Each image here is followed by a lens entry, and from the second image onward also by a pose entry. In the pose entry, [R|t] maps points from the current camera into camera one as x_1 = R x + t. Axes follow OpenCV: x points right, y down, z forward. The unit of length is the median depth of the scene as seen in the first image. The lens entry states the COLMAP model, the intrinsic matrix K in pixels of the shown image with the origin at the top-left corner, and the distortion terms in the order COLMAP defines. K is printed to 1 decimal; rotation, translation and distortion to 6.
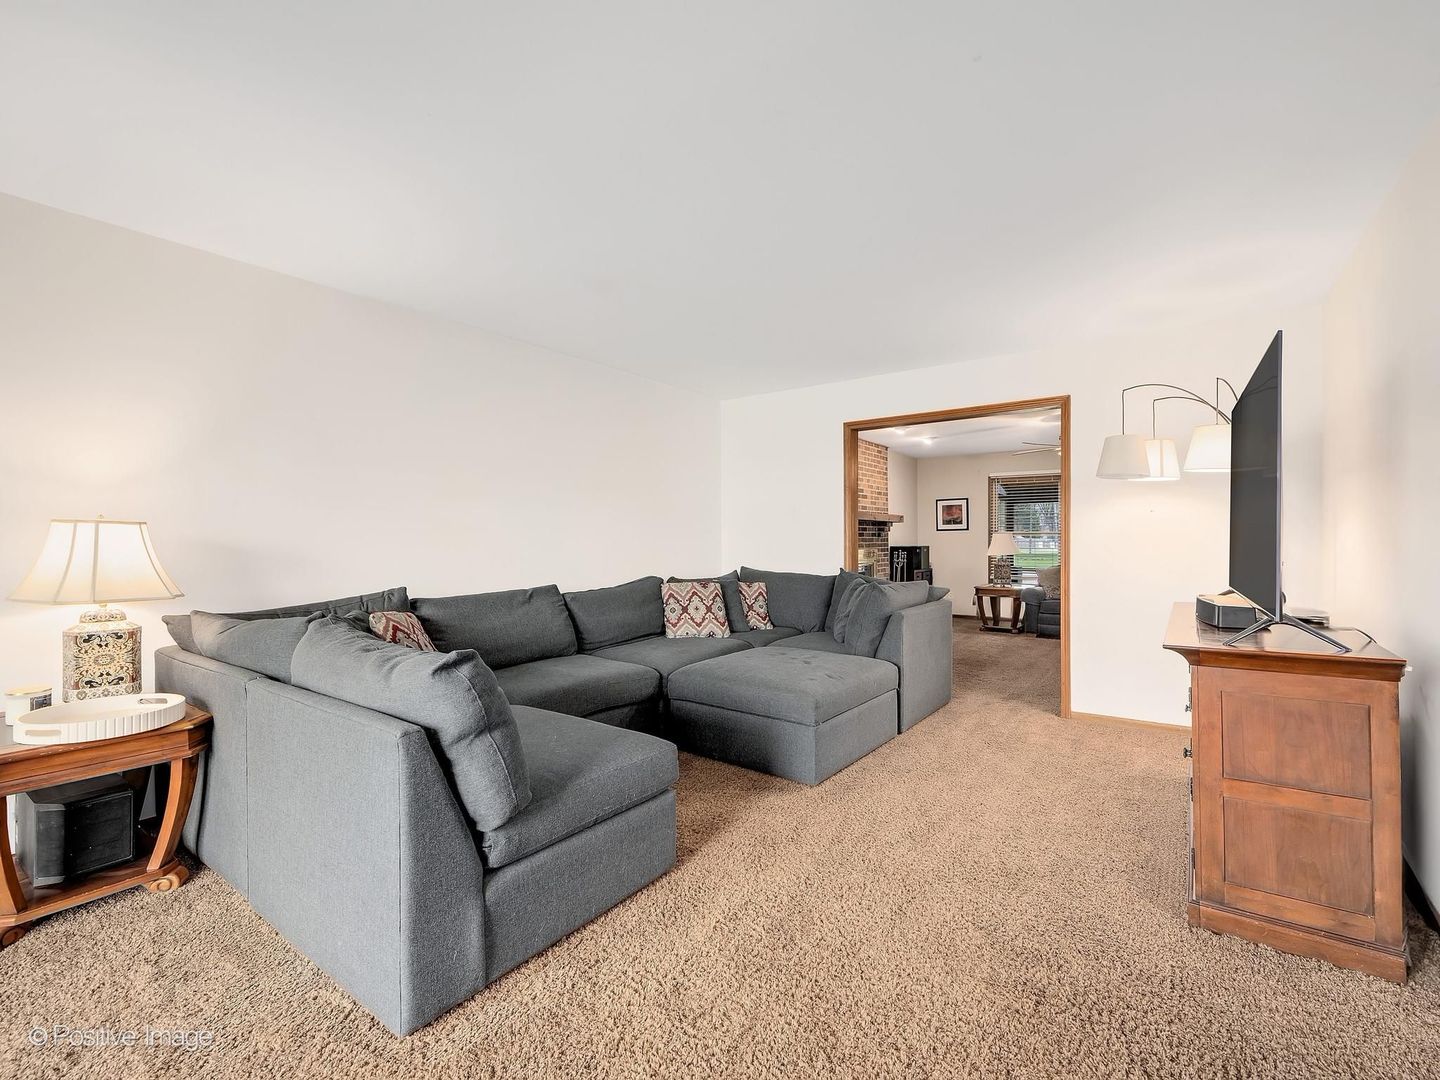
lens RADIAL K [[644.2, 0, 719.5], [0, 644.2, 538.9], [0, 0, 1]] dist [-0.003835, 0.000812]
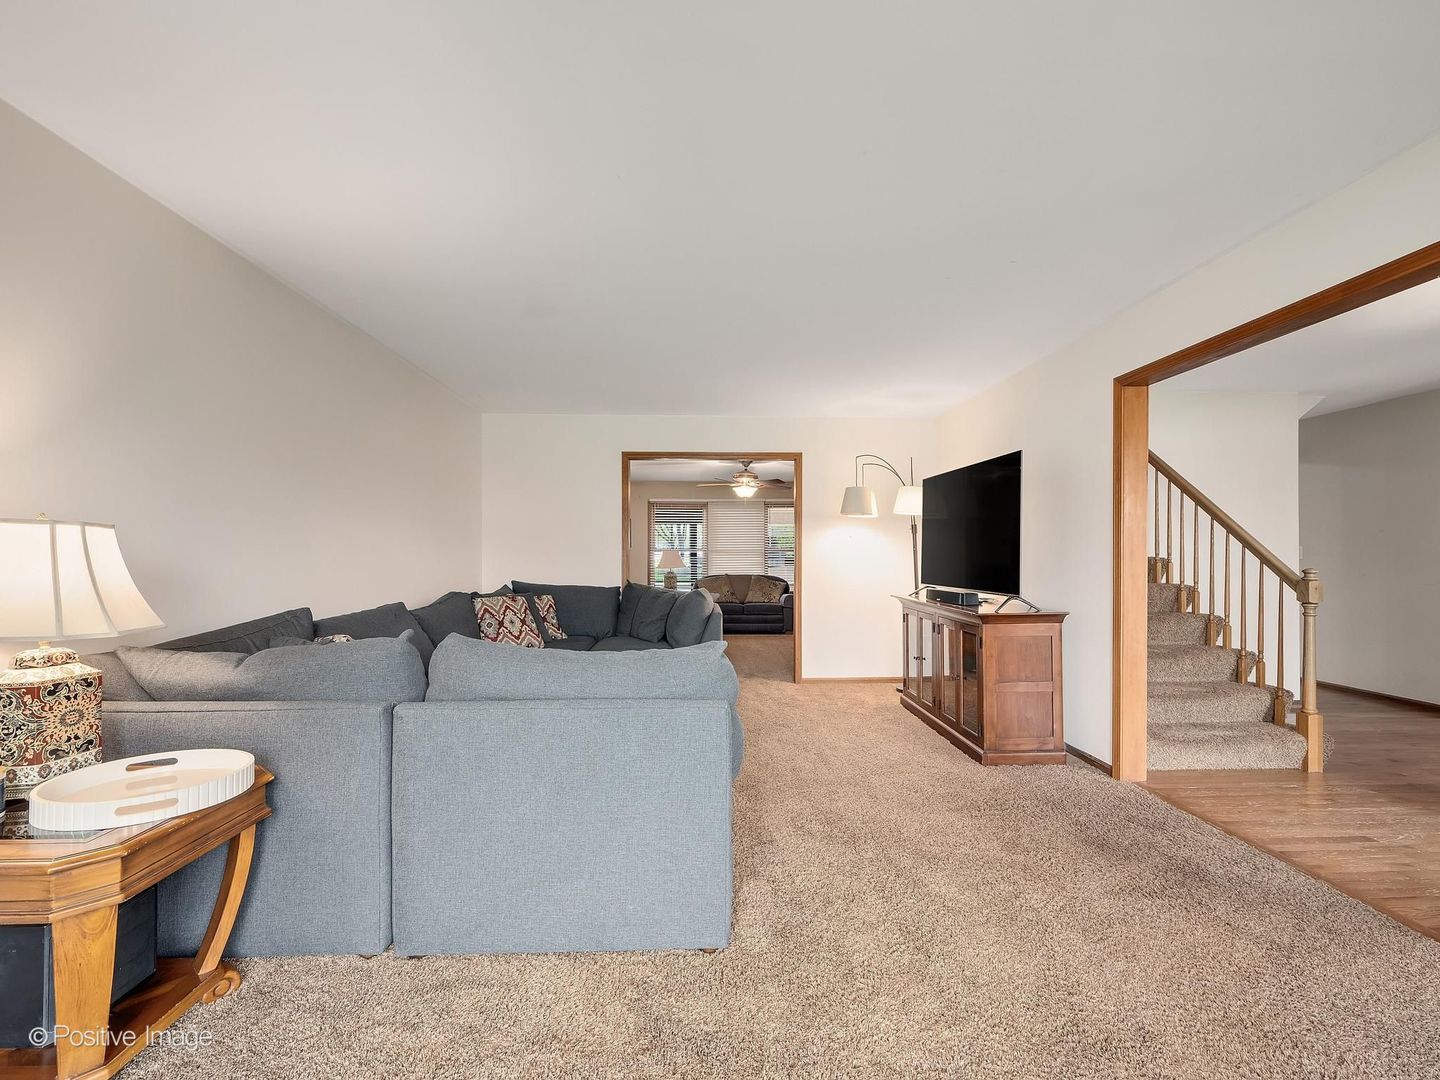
lens RADIAL K [[644.2, 0, 717.7], [0, 644.2, 548.3], [0, 0, 1]] dist [-0.003835, 0.000812]
pose [[0.792825, 0.011740, 0.609336, -0.570510], [-0.005350, 0.999910, -0.012305, 0.004094], [-0.609426, 0.006495, 0.792816, 0.001164]]
